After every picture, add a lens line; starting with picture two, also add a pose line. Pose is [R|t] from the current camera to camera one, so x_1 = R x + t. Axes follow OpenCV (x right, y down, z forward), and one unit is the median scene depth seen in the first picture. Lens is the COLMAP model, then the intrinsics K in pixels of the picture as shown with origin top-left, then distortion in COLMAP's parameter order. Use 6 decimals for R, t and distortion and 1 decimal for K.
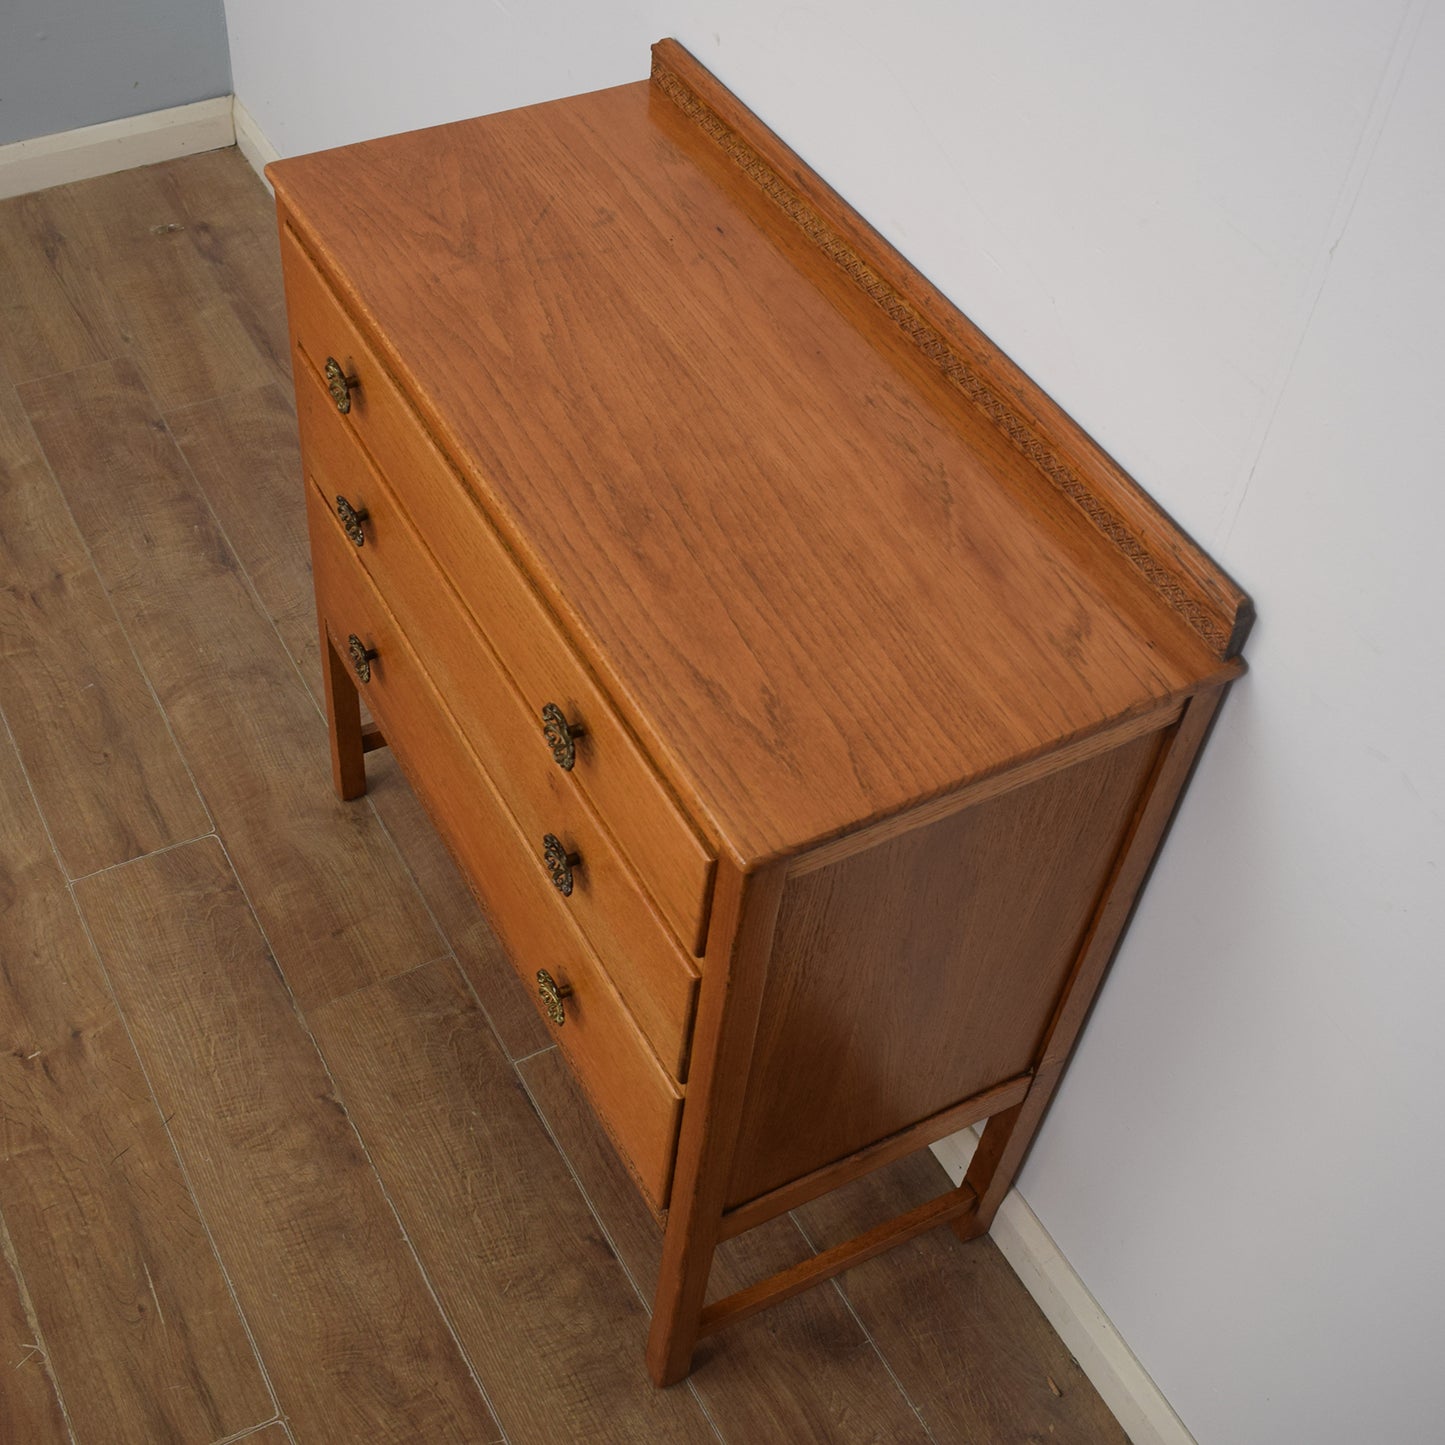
lens RADIAL K [[1832.7, 0, 632.0], [0, 1832.7, 696.8], [0, 0, 1]] dist [-0.097290, 0.000000]
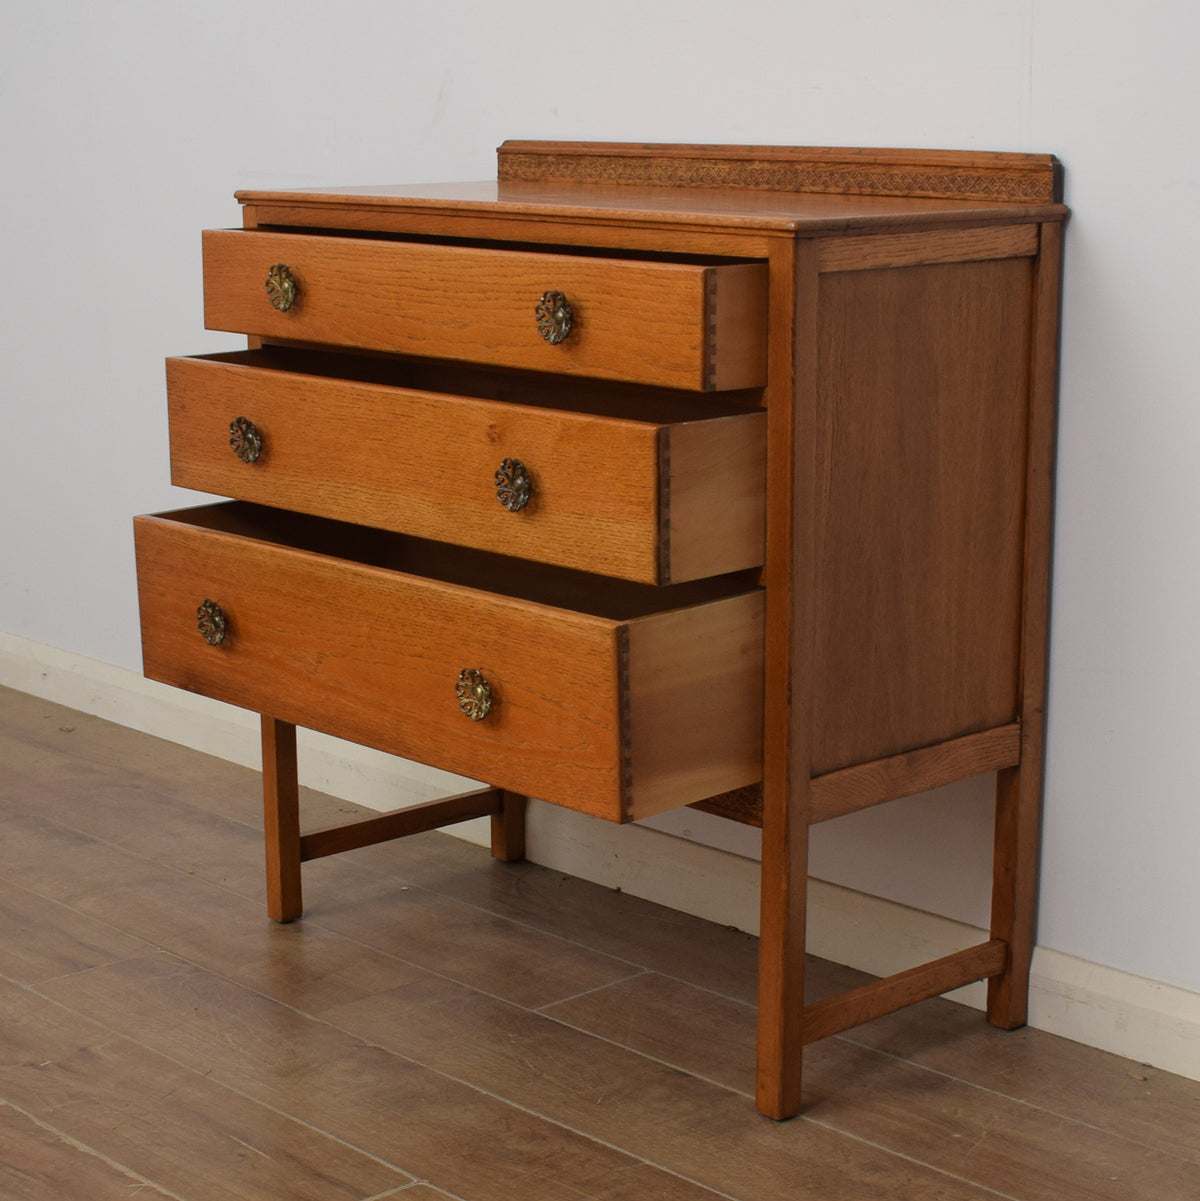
lens RADIAL K [[2518.9, 0, 640.5], [0, 2518.9, 737.6], [0, 0, 1]] dist [-0.089390, 0.000000]
pose [[0.958876, -0.120703, 0.256880, -0.411912], [0.239543, 0.829617, -0.504336, 0.940439], [-0.152237, 0.545130, 0.824414, -0.268131]]
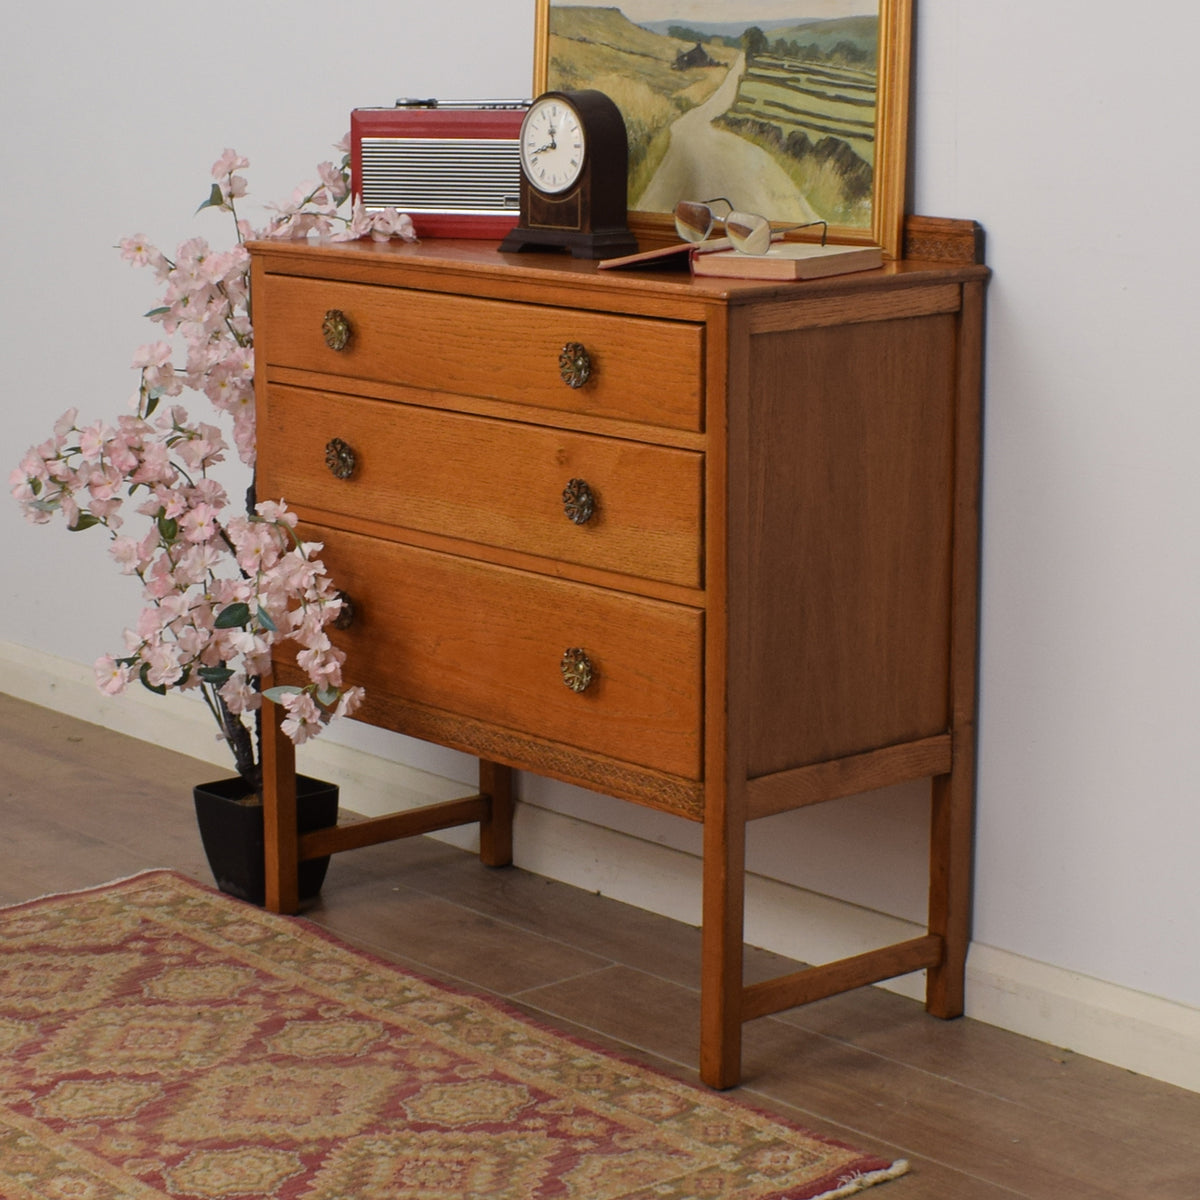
lens RADIAL K [[3003.0, 0, 557.4], [0, 3003.0, 604.0], [0, 0, 1]] dist [-0.086325, 0.000000]
pose [[0.972888, -0.099090, 0.208972, -0.459990], [0.202598, 0.800941, -0.563424, 1.223180], [-0.111544, 0.590486, 0.799302, -0.669656]]
